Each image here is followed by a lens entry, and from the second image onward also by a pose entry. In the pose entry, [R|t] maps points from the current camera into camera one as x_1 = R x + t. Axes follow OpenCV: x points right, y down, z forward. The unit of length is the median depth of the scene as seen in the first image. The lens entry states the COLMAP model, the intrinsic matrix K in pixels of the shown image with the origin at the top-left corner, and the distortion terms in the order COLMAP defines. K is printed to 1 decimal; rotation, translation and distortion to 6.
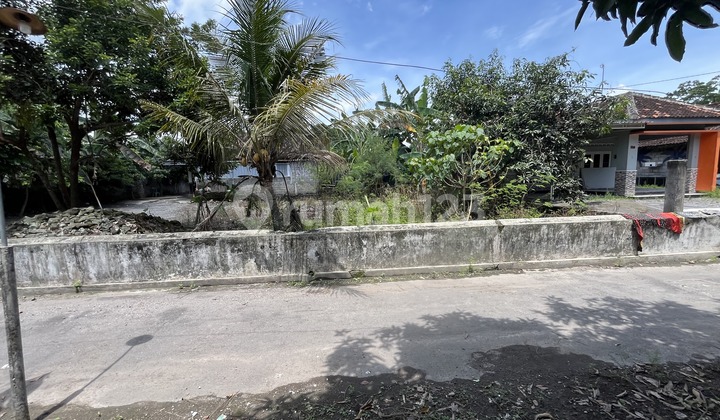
lens RADIAL K [[293.0, 0, 358.2], [0, 293.0, 209.9], [0, 0, 1]] dist [-0.002823, 0.000189]
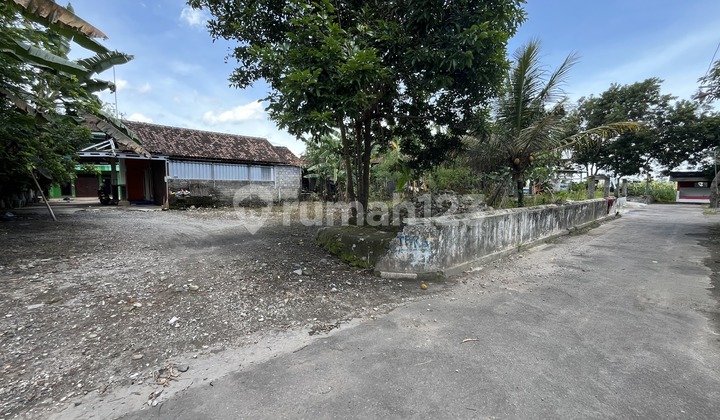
lens RADIAL K [[293.0, 0, 357.2], [0, 293.0, 208.3], [0, 0, 1]] dist [-0.002823, 0.000189]
pose [[0.806187, -0.016363, 0.591435, -2.217315], [0.051990, 0.997710, -0.043265, 0.108882], [-0.589373, 0.065628, 0.805191, 0.357204]]
